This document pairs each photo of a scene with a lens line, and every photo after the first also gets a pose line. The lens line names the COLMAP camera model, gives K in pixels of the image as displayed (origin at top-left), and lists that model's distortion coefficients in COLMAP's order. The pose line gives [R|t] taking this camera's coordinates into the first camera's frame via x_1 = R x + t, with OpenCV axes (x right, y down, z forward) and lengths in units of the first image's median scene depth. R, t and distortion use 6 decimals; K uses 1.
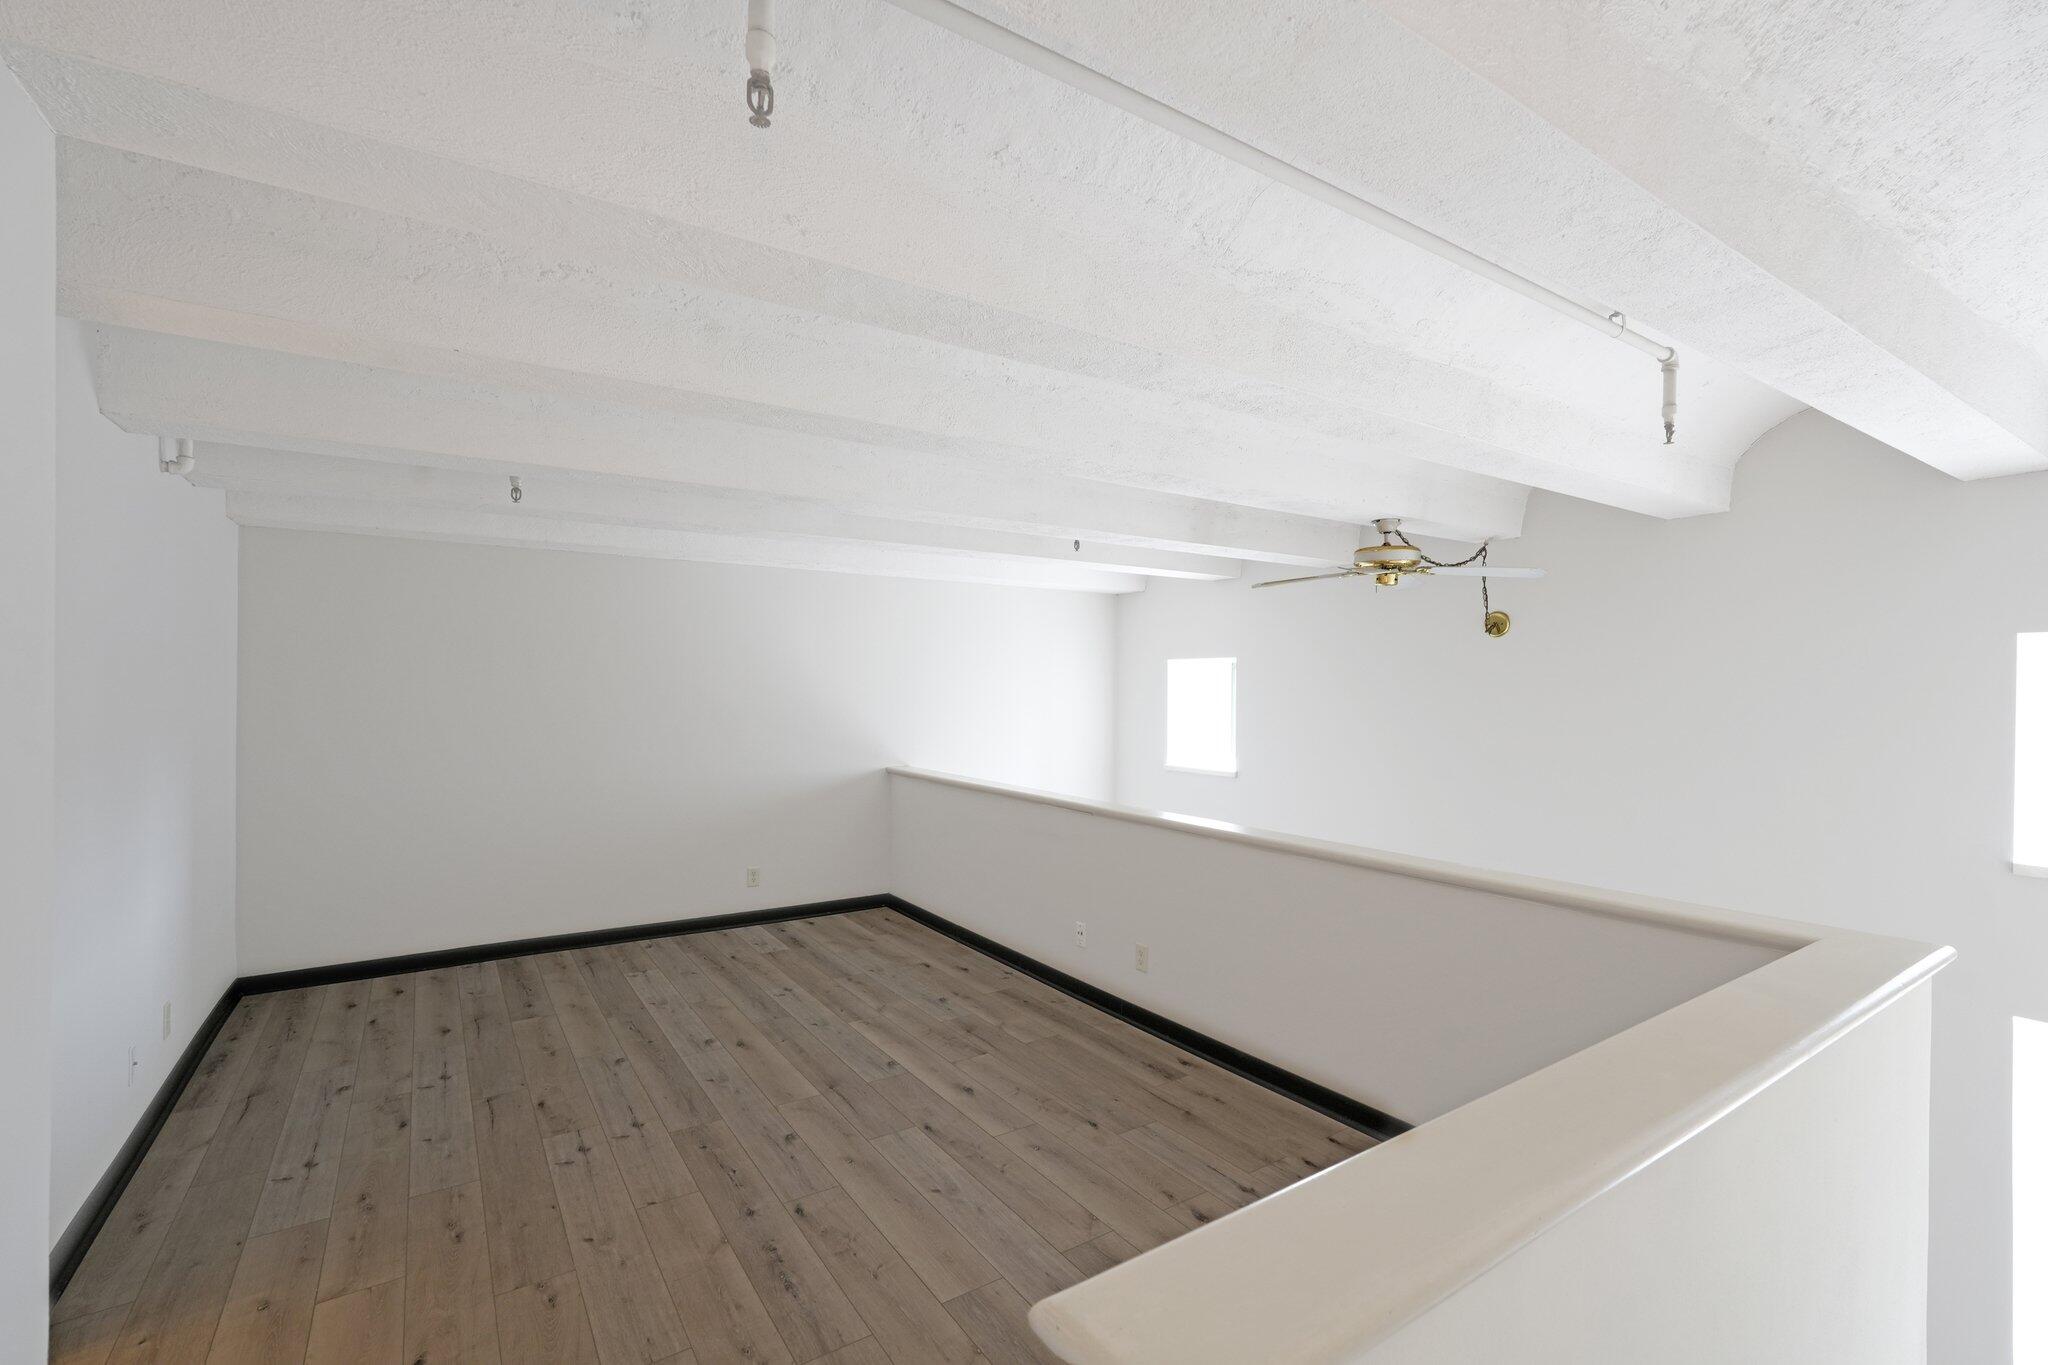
lens RADIAL K [[897.7, 0, 1015.9], [0, 897.7, 681.0], [0, 0, 1]] dist [-0.009019, 0.007531]
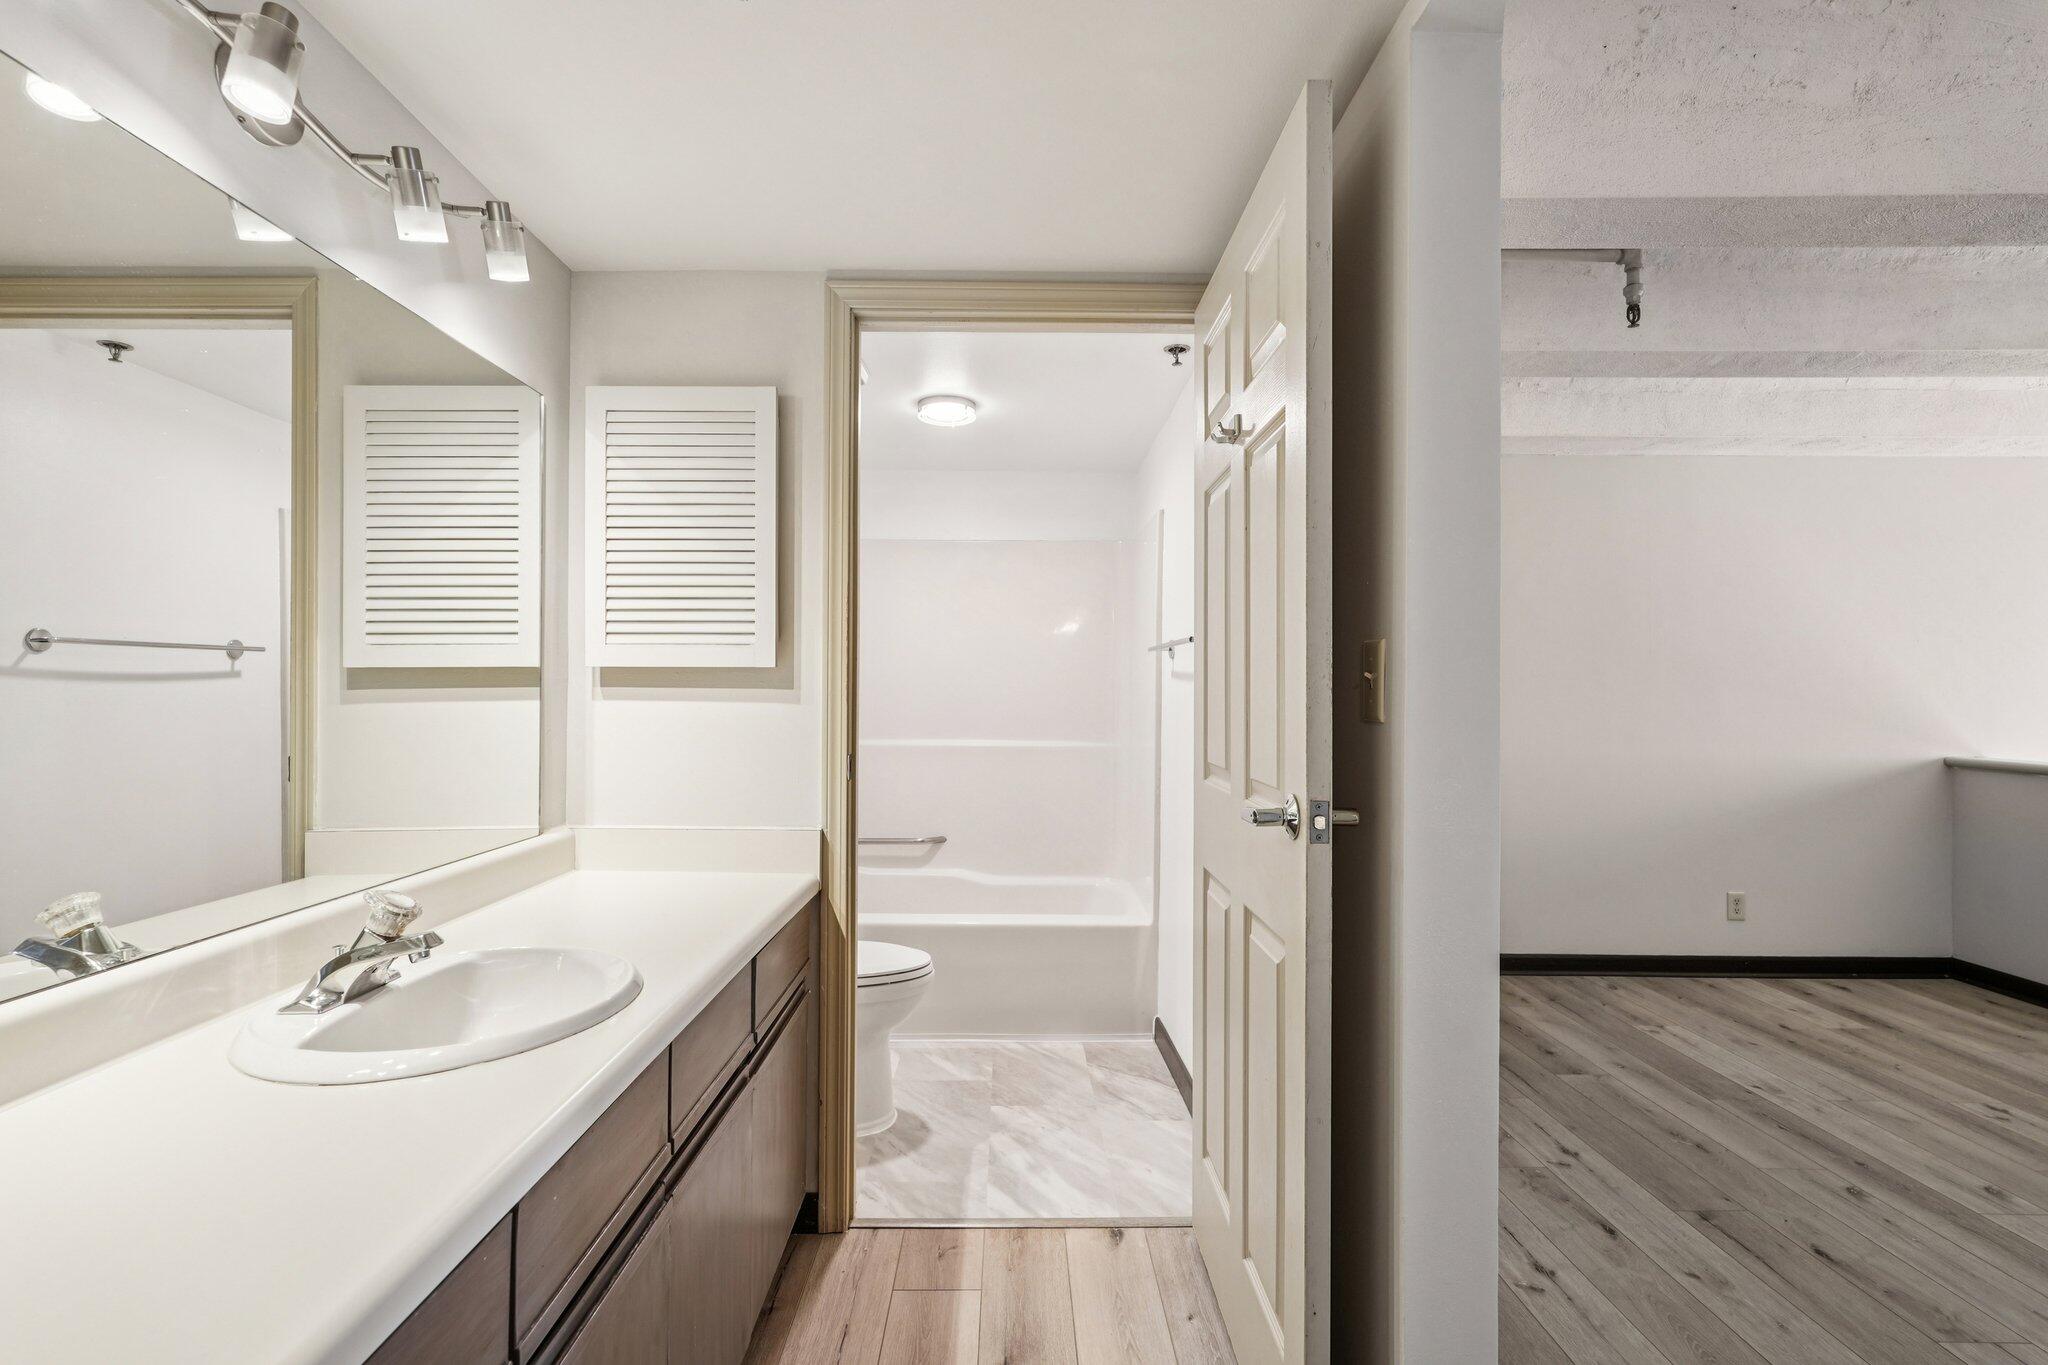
lens RADIAL K [[961.2, 0, 1019.6], [0, 961.2, 682.8], [0, 0, 1]] dist [-0.002155, 0.004354]
pose [[0.844176, -0.000523, -0.536066, -0.567426], [-0.000411, 0.999999, -0.001623, 0.077957], [0.536066, 0.001590, 0.844175, 0.140031]]
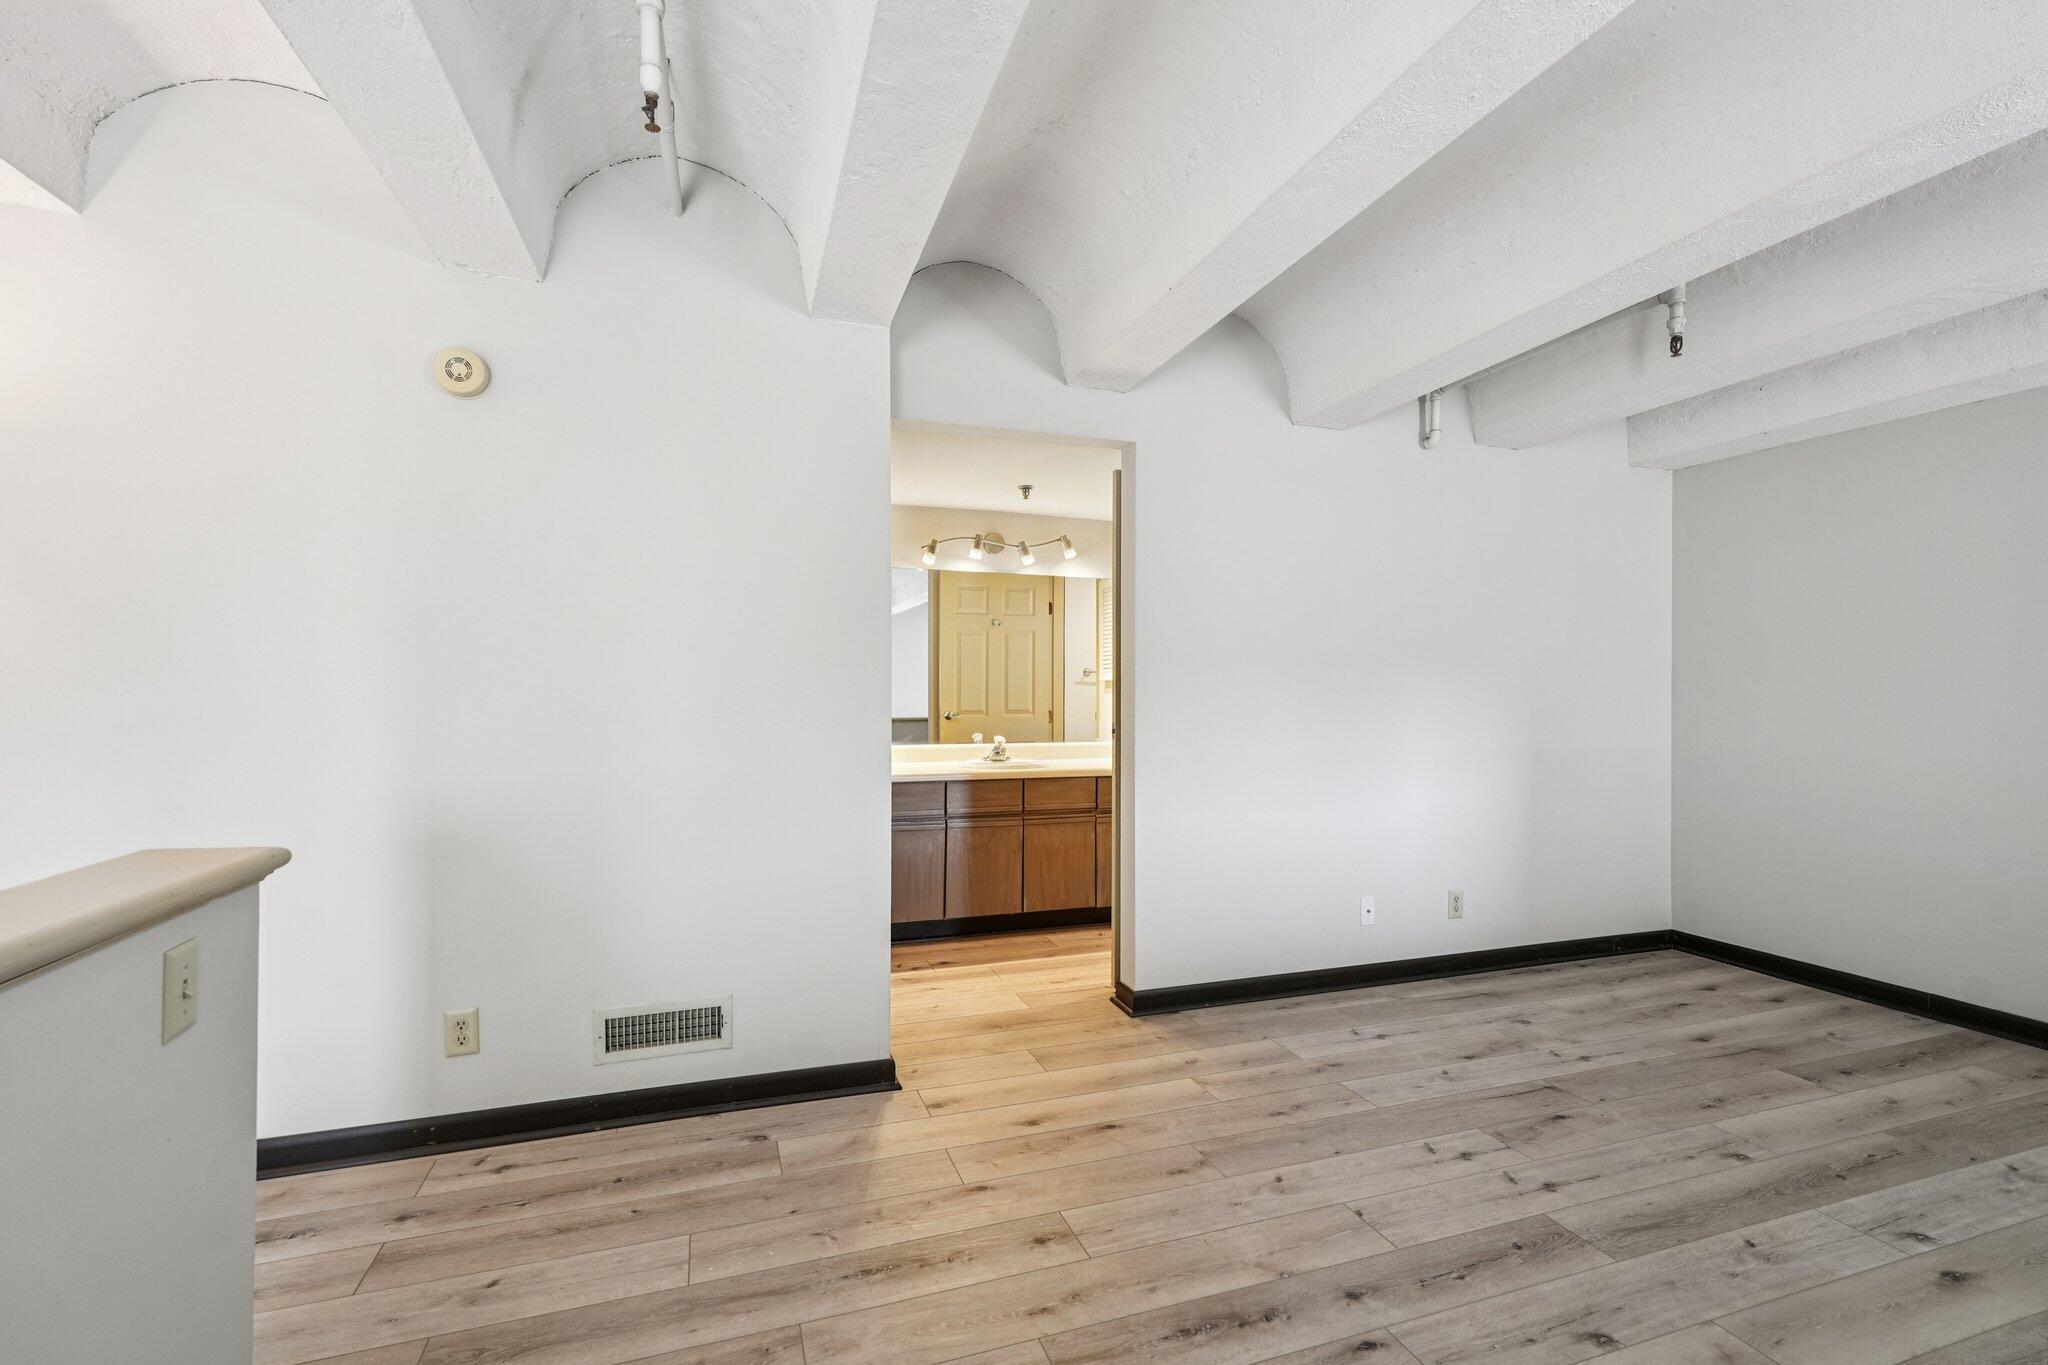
lens RADIAL K [[897.7, 0, 1022.4], [0, 897.7, 684.4], [0, 0, 1]] dist [-0.009019, 0.007531]
pose [[-0.245803, -0.013772, -0.969222, 0.316668], [-0.002180, 0.999904, -0.013655, 0.091431], [0.969317, -0.001244, -0.245810, 0.652480]]
